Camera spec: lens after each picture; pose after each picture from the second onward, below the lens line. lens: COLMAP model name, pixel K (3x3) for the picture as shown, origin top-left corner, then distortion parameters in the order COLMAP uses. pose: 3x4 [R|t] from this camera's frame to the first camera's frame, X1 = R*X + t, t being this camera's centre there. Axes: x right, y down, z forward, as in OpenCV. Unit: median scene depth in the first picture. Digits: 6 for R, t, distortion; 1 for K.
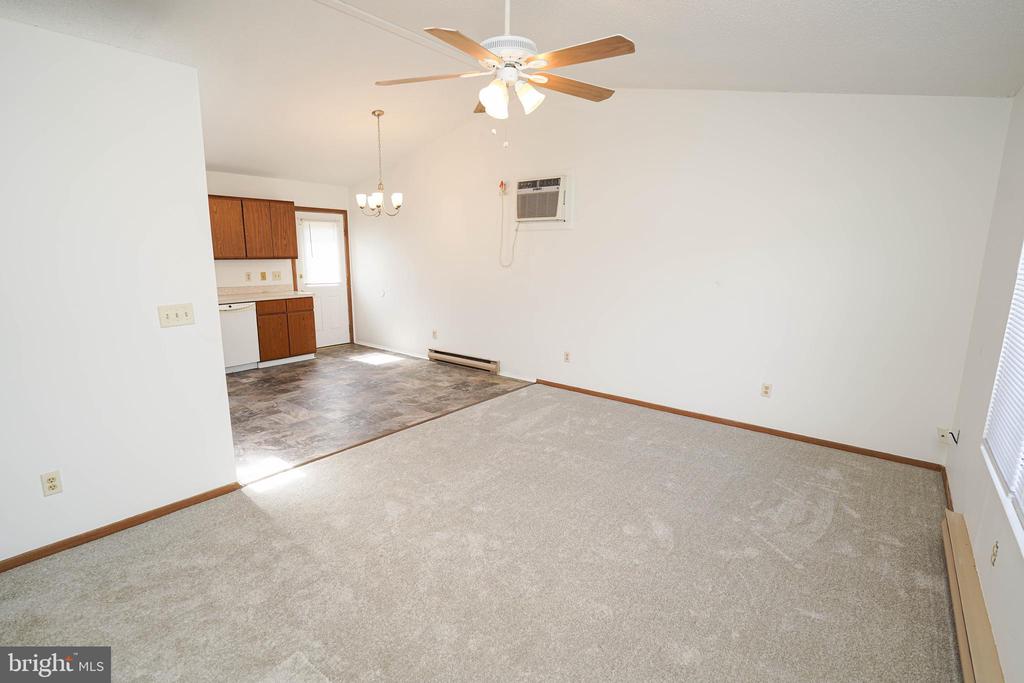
lens RADIAL K [[487.6, 0, 501.1], [0, 487.6, 324.1], [0, 0, 1]] dist [-0.001400, -0.000259]
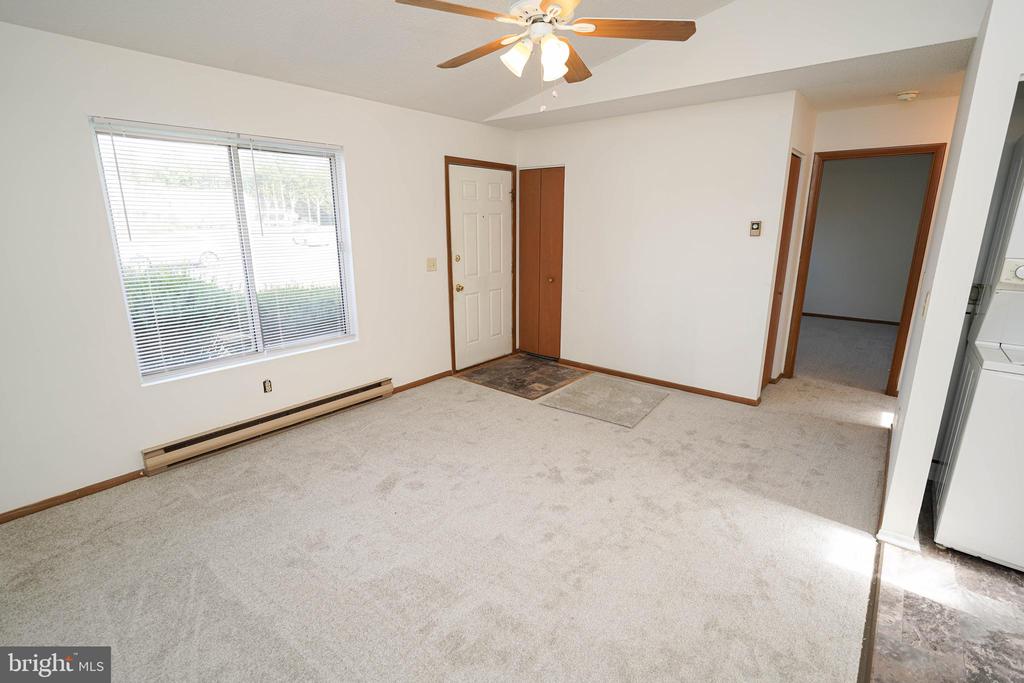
lens RADIAL K [[476.0, 0, 506.9], [0, 476.0, 338.4], [0, 0, 1]] dist [-0.011142, 0.000337]
pose [[-0.999981, -0.005042, -0.003523, 0.038124], [-0.006002, 0.925135, 0.379591, -0.153786], [0.001345, 0.379605, -0.925148, 1.013678]]
